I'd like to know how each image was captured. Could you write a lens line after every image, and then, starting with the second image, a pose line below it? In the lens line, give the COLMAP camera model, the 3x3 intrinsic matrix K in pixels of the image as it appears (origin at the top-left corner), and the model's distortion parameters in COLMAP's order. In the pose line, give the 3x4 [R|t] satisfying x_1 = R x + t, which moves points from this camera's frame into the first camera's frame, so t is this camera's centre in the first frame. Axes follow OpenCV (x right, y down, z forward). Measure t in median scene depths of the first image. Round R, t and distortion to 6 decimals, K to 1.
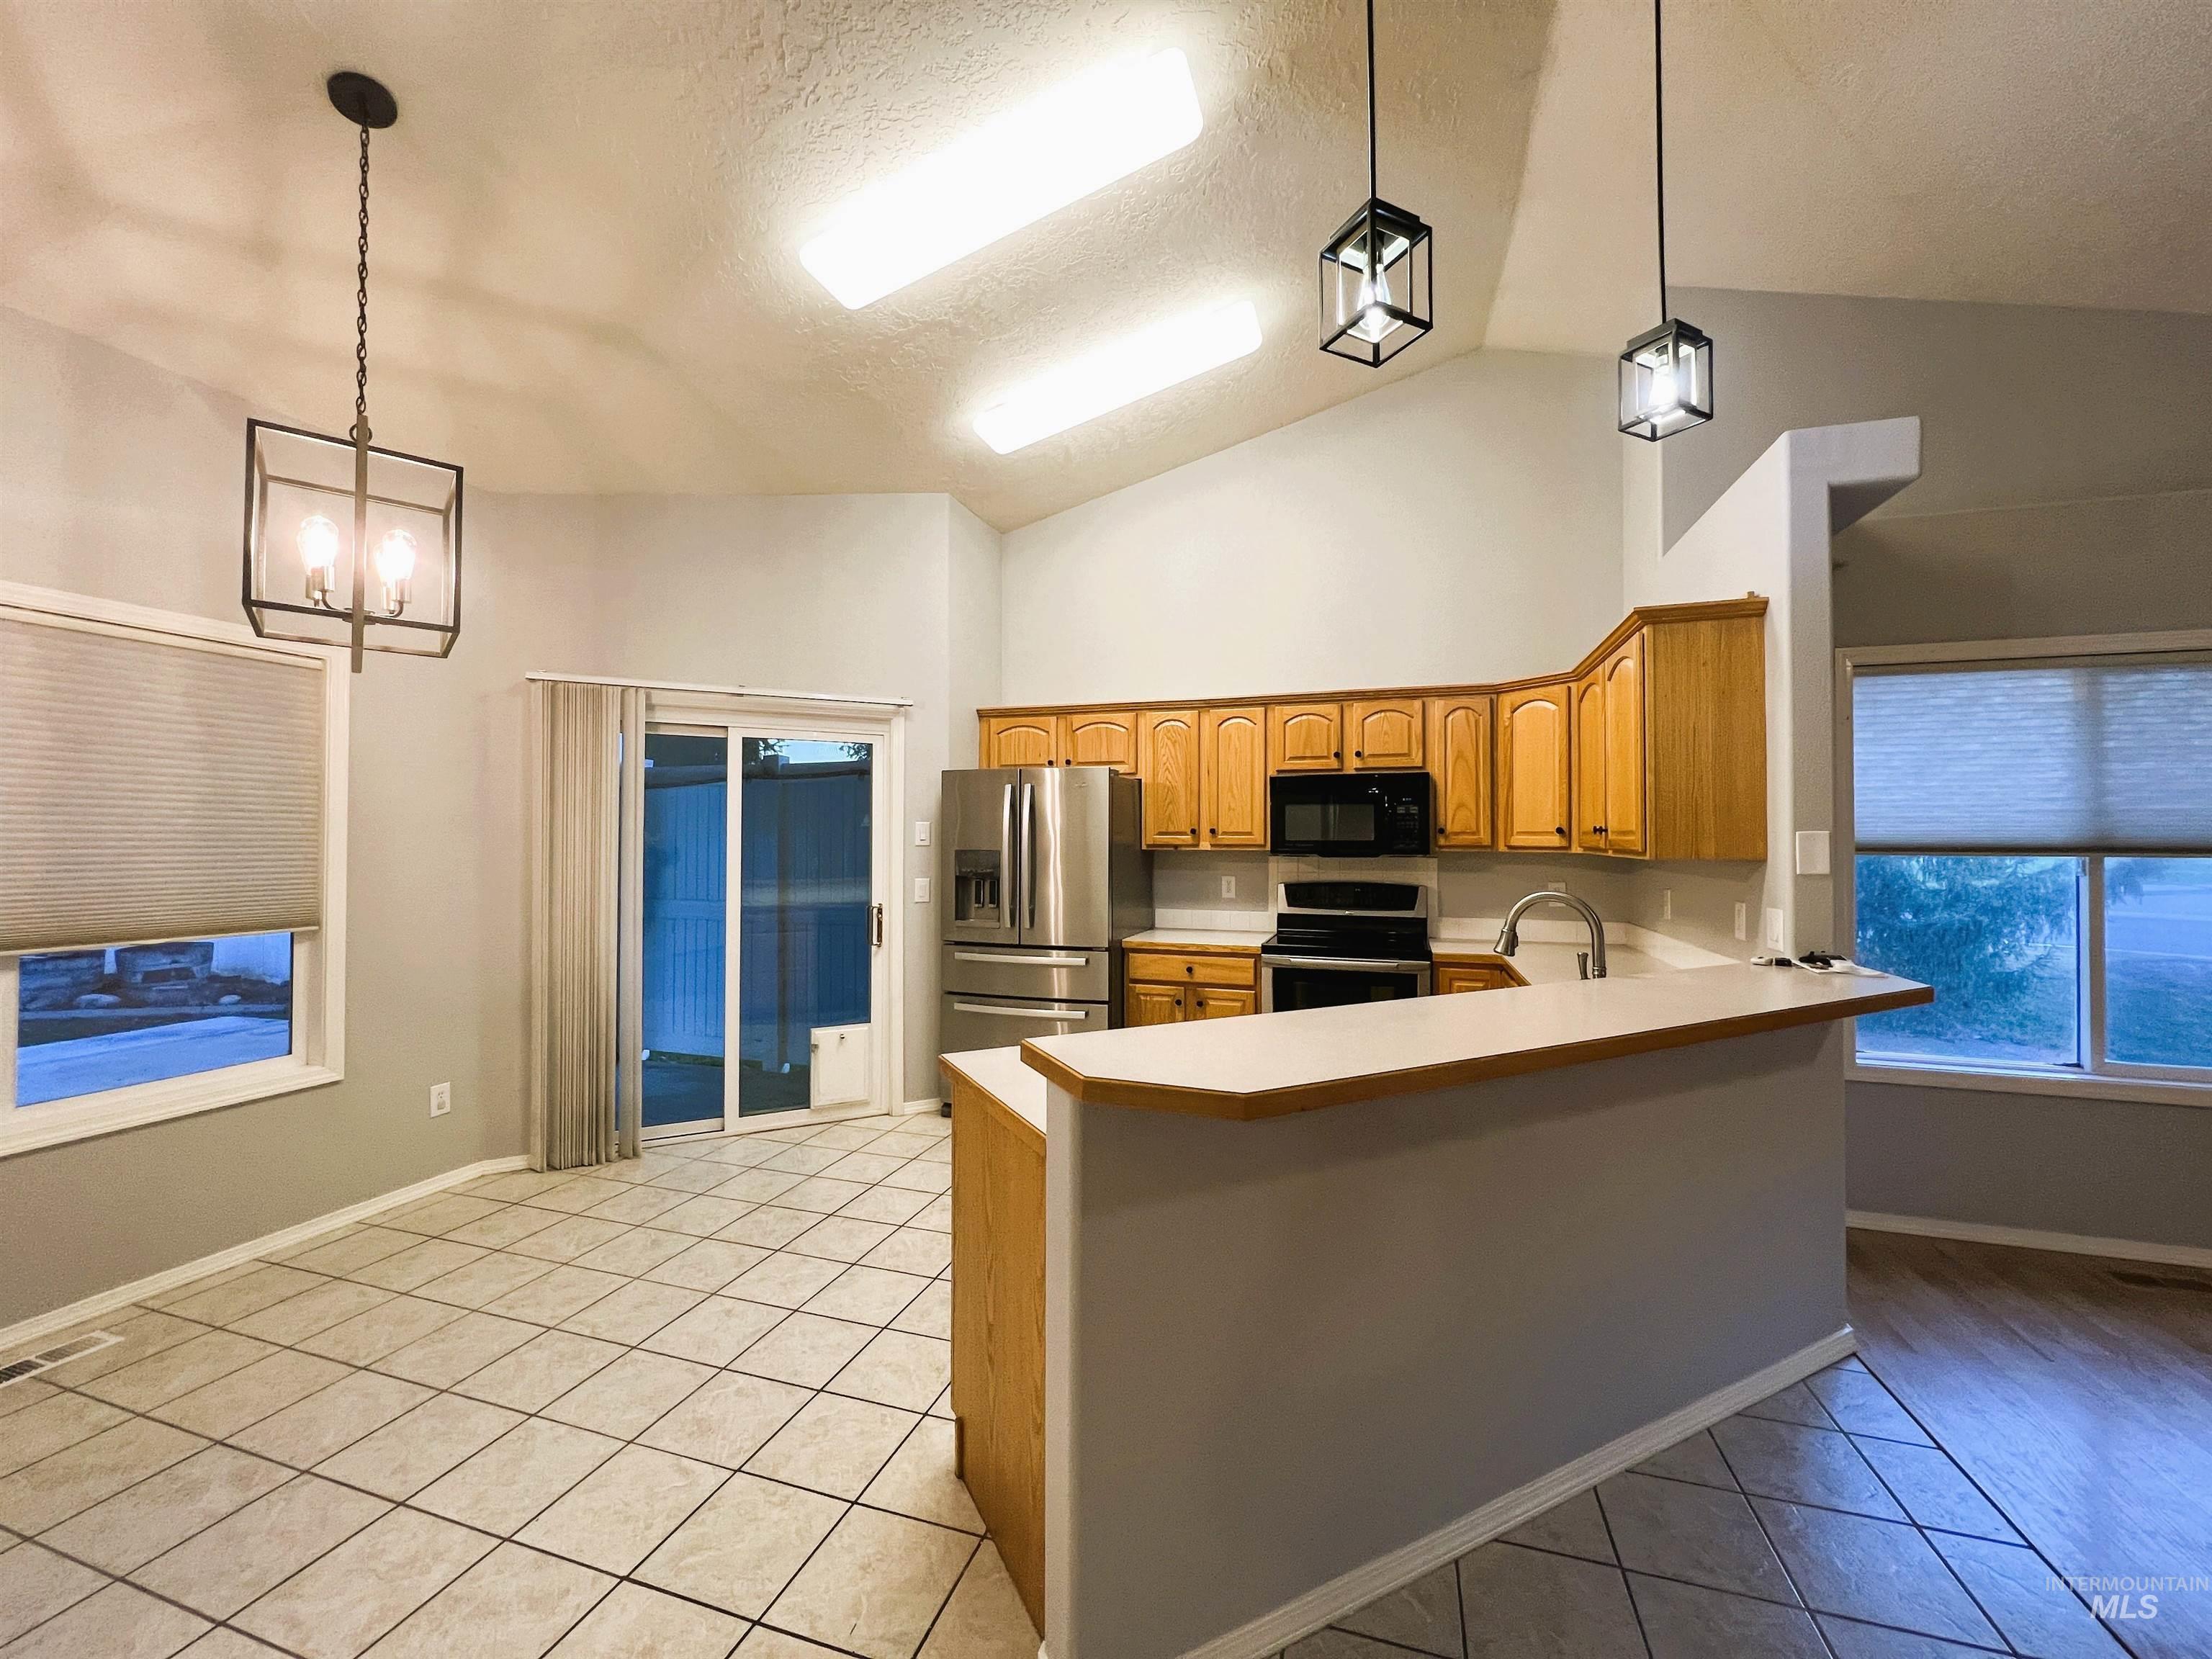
lens RADIAL K [[881.1, 0, 1106.0], [0, 881.1, 829.5], [0, 0, 1]] dist [-0.000828, -0.000273]
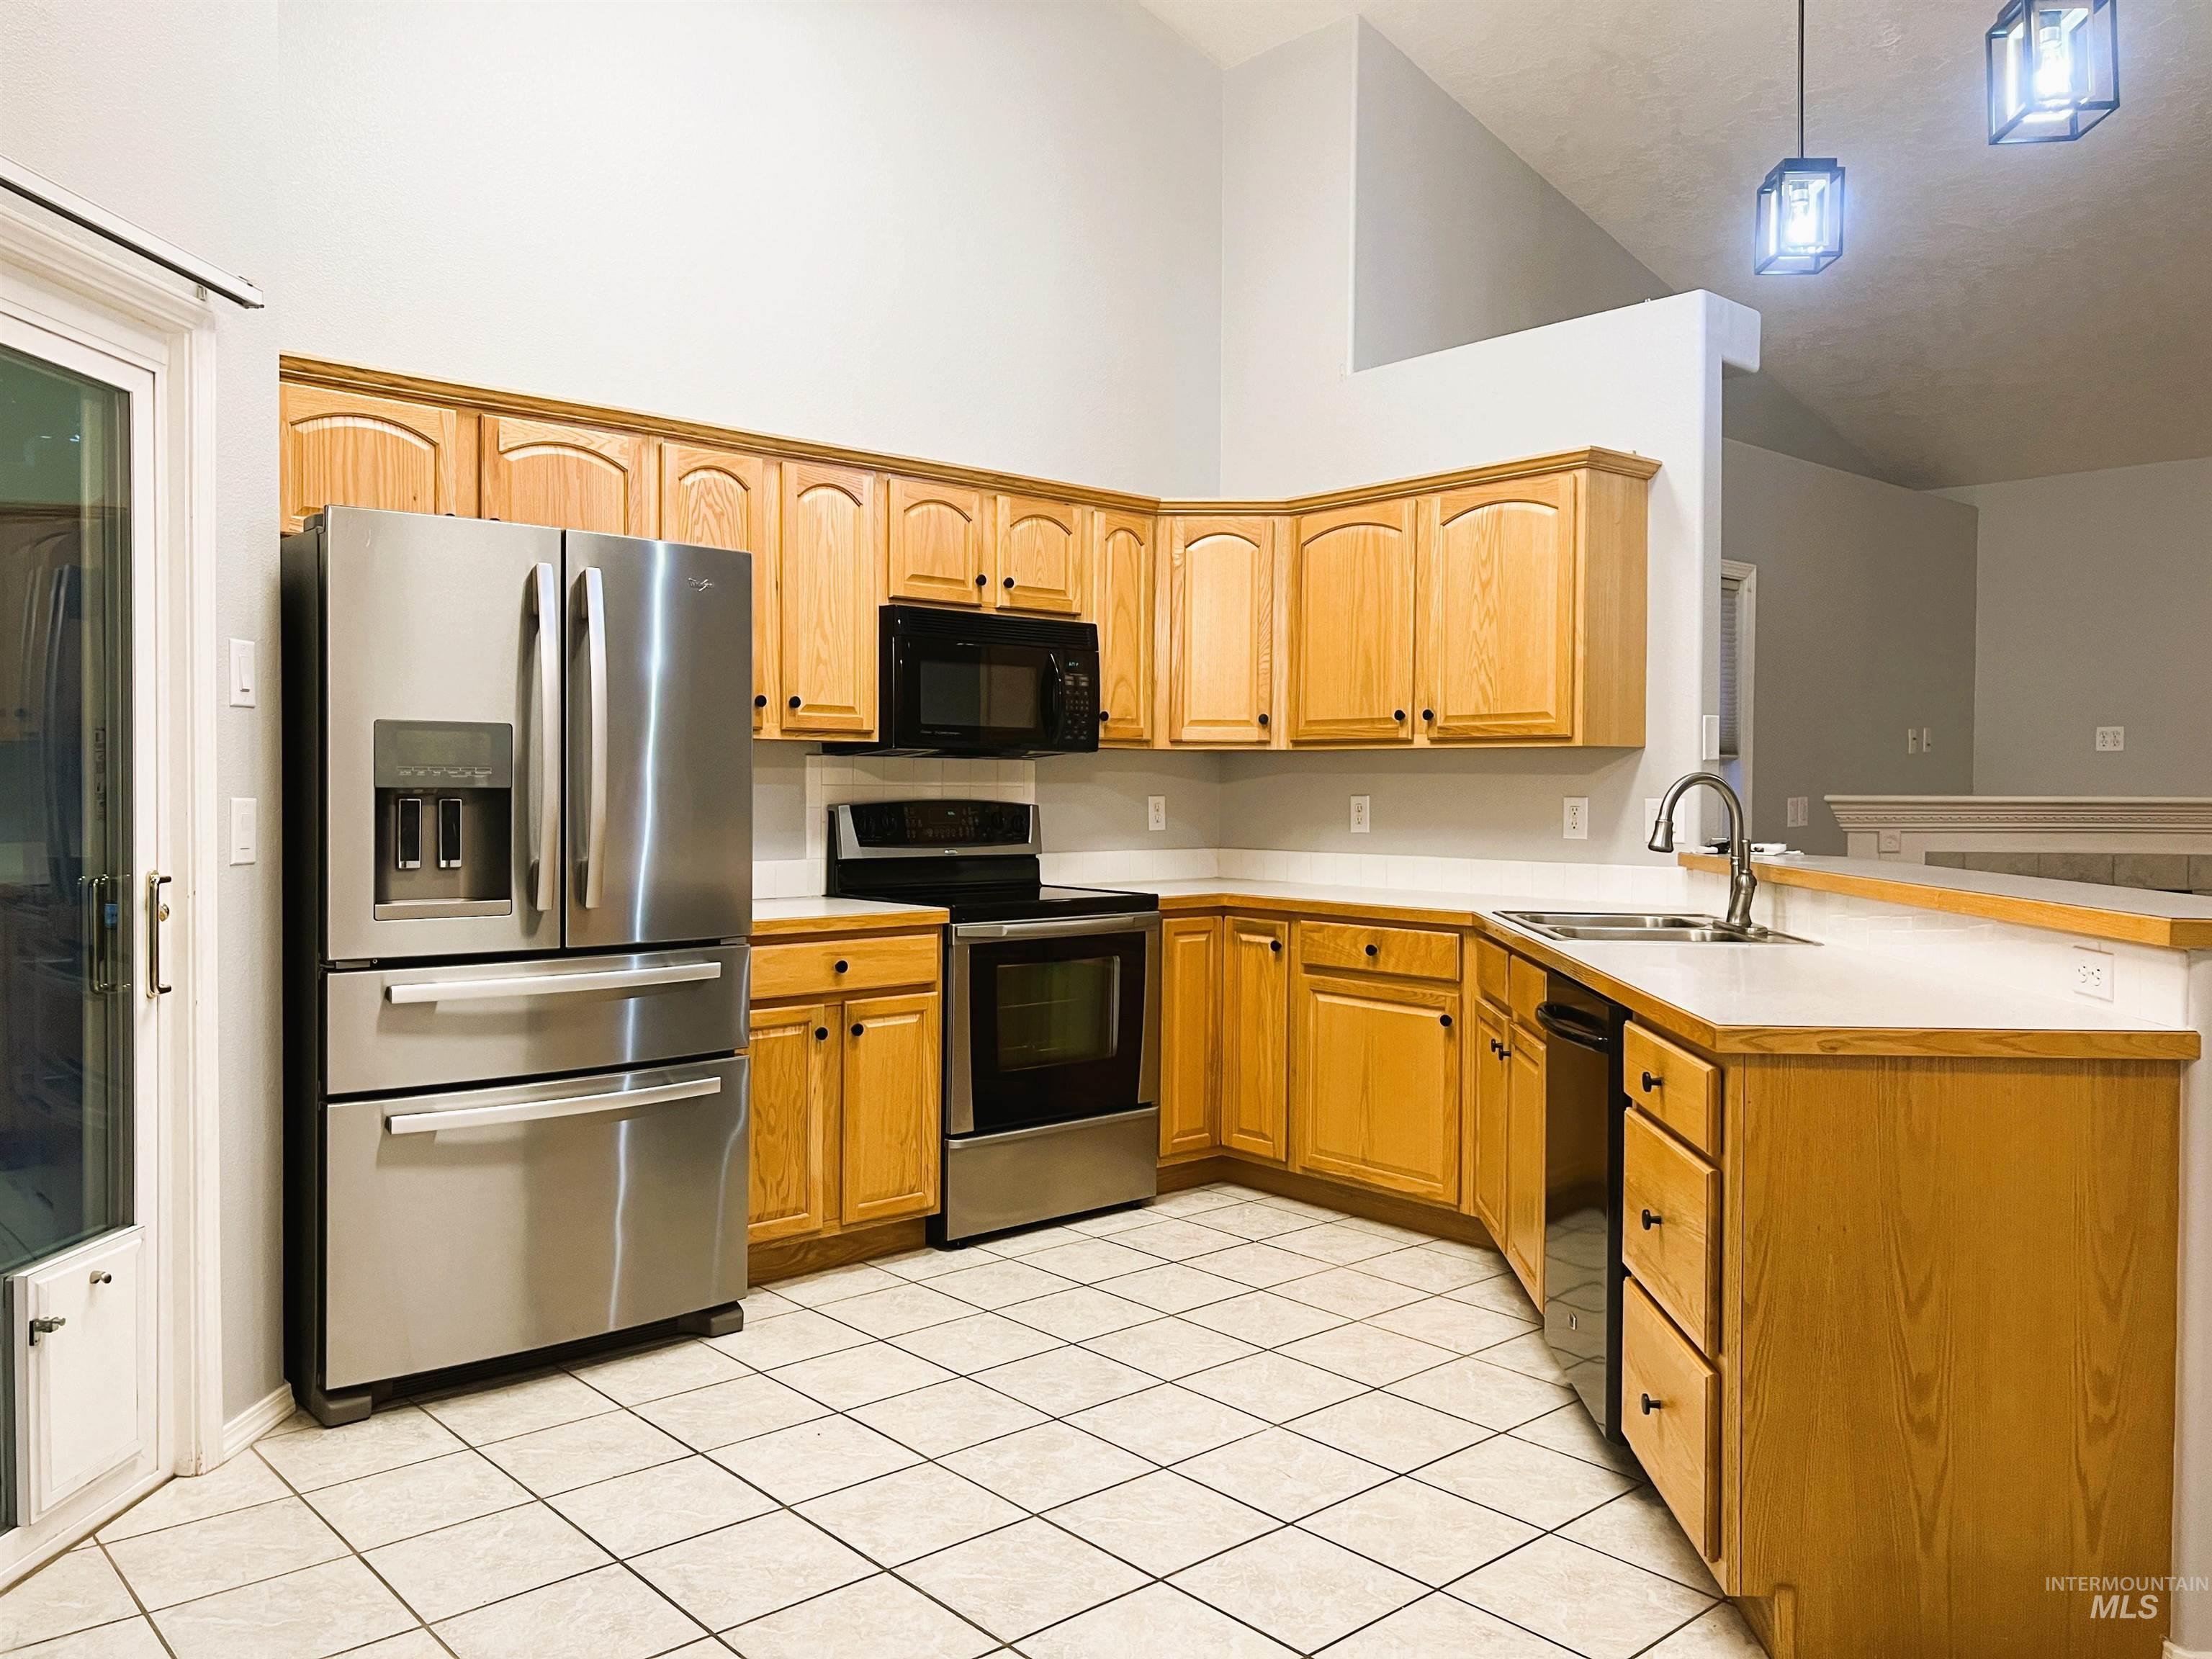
lens RADIAL K [[1632.9, 0, 1106.0], [0, 1632.9, 829.5], [0, 0, 1]] dist [0.041660, -0.001130]
pose [[0.517101, -0.021928, 0.855643, -0.697444], [-0.012716, 0.999365, 0.033297, 0.048398], [-0.855830, -0.028098, 0.516494, 0.404437]]
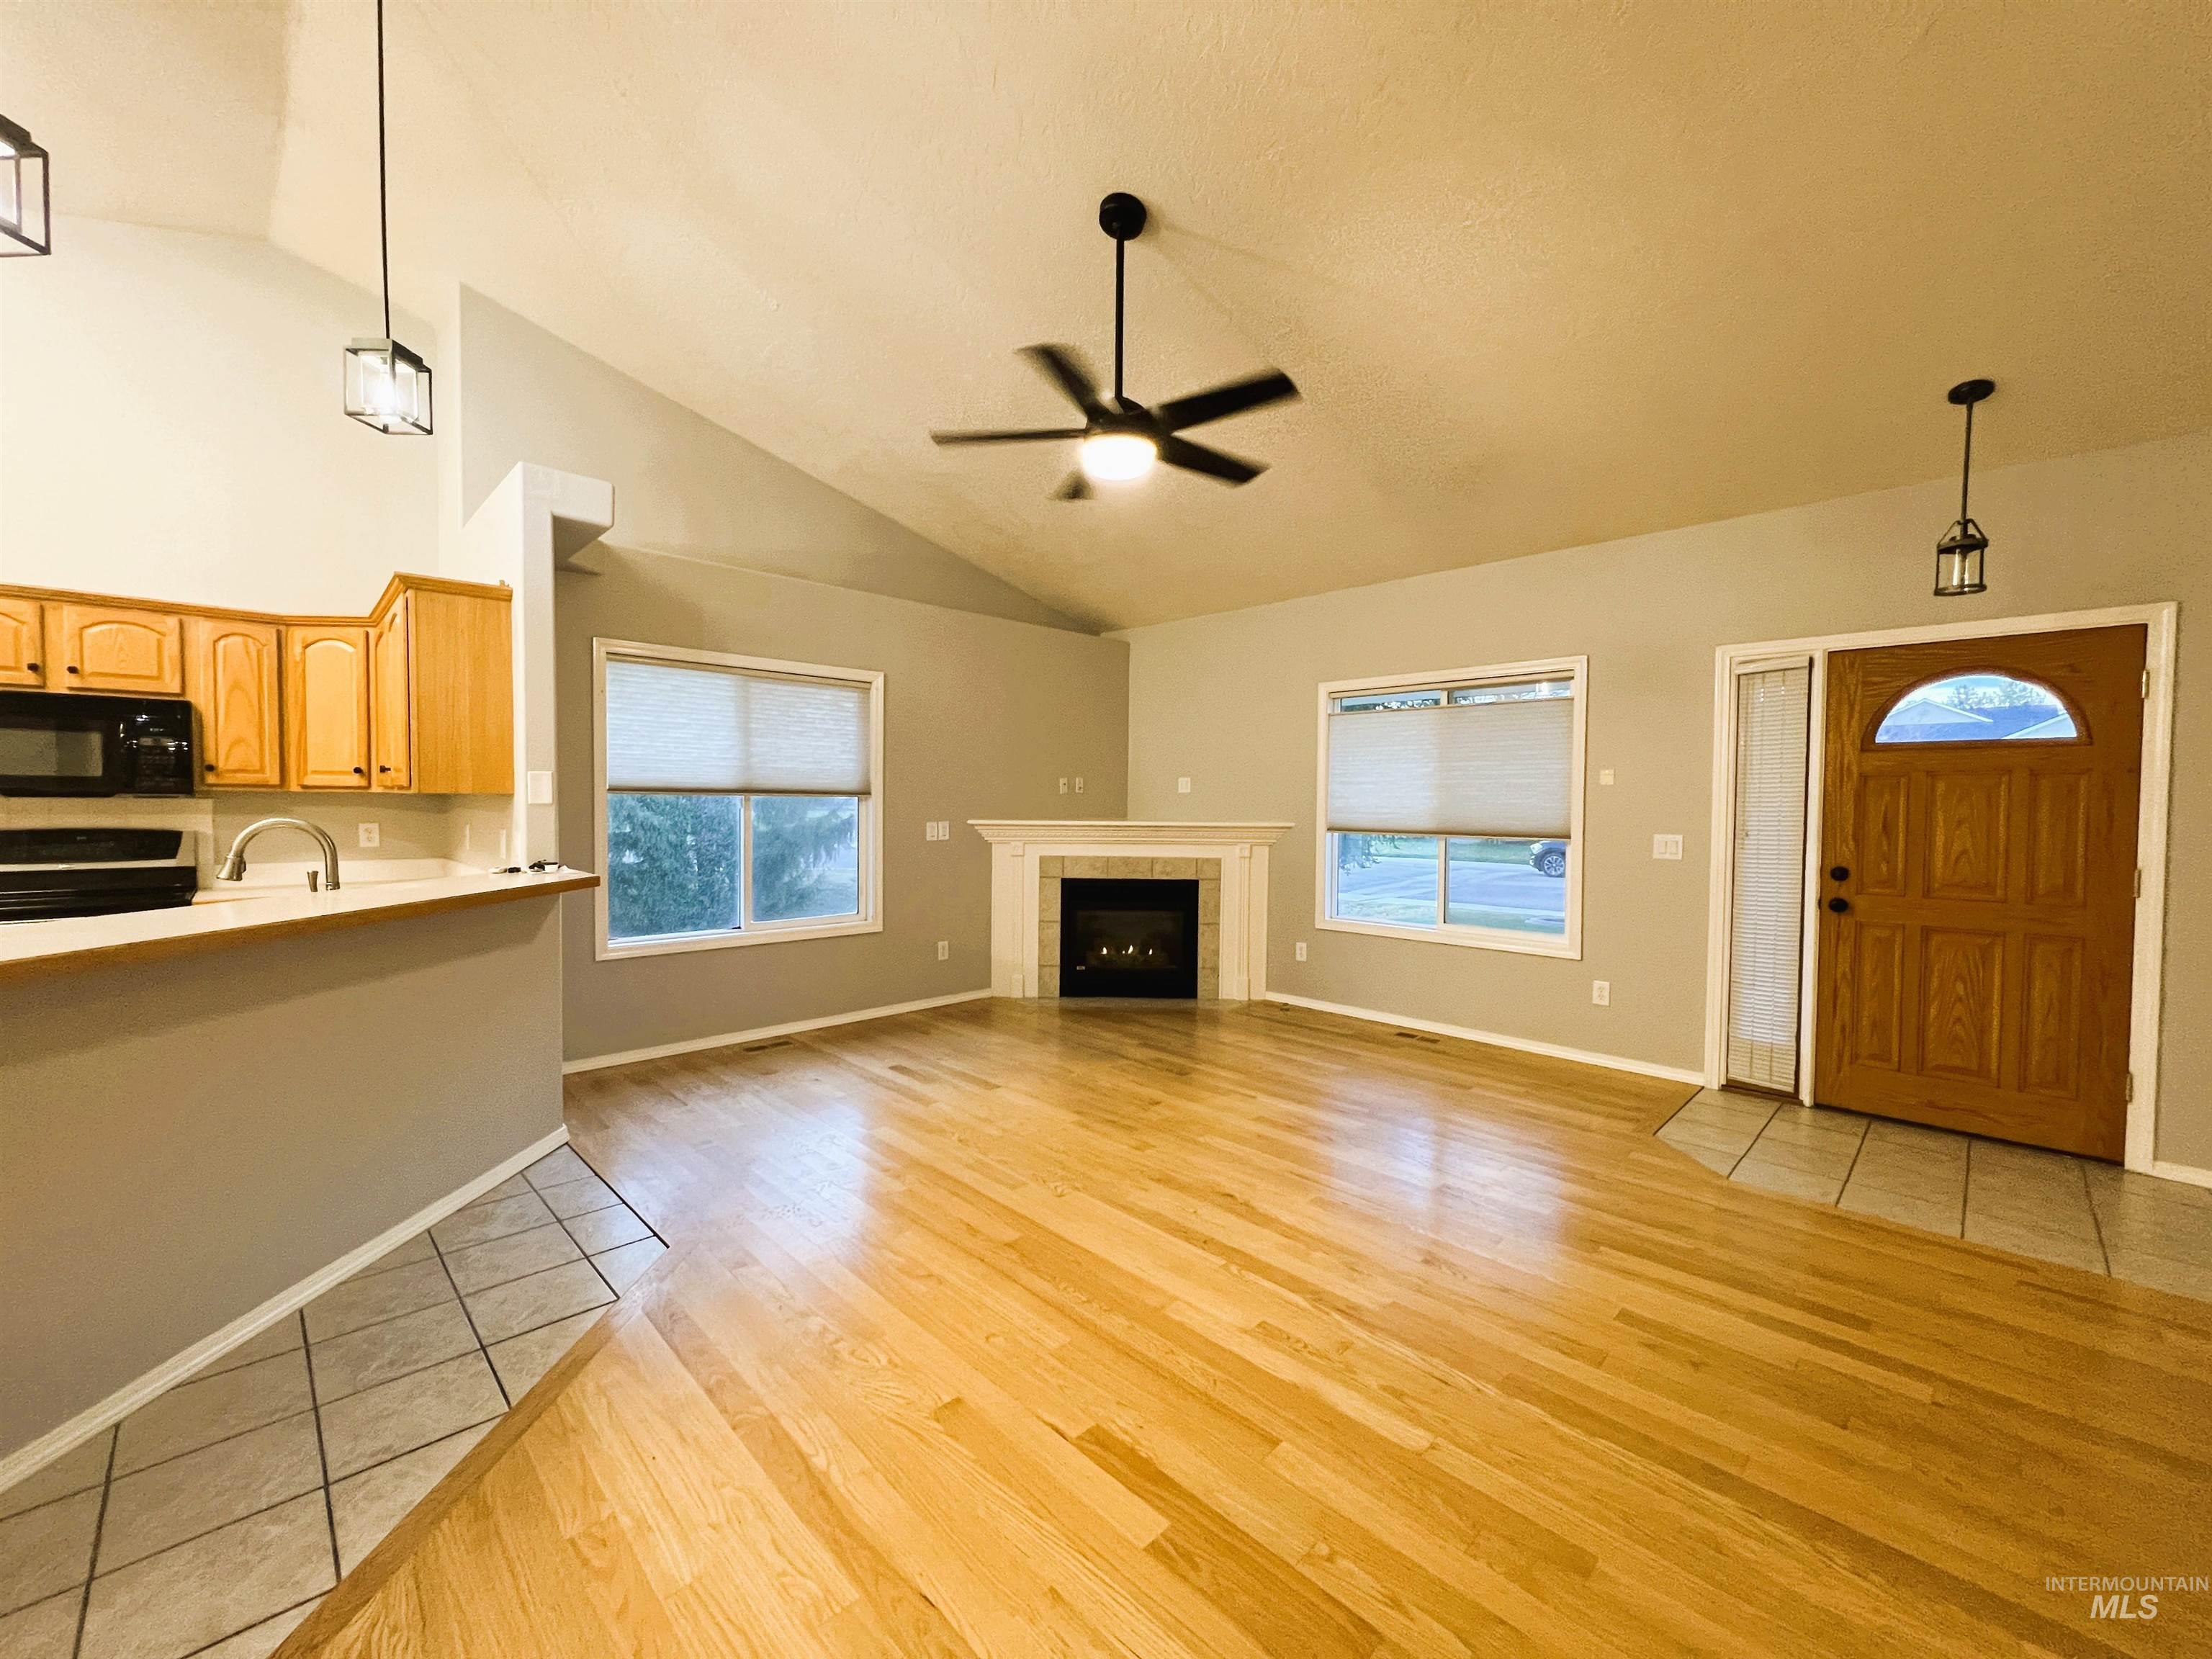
lens RADIAL K [[881.1, 0, 1106.0], [0, 881.1, 829.5], [0, 0, 1]] dist [-0.000828, -0.000273]
pose [[0.465524, -0.025490, 0.884668, 0.009448], [-0.018140, 0.999100, 0.038332, 0.014512], [-0.884849, -0.033892, 0.464643, -0.250552]]
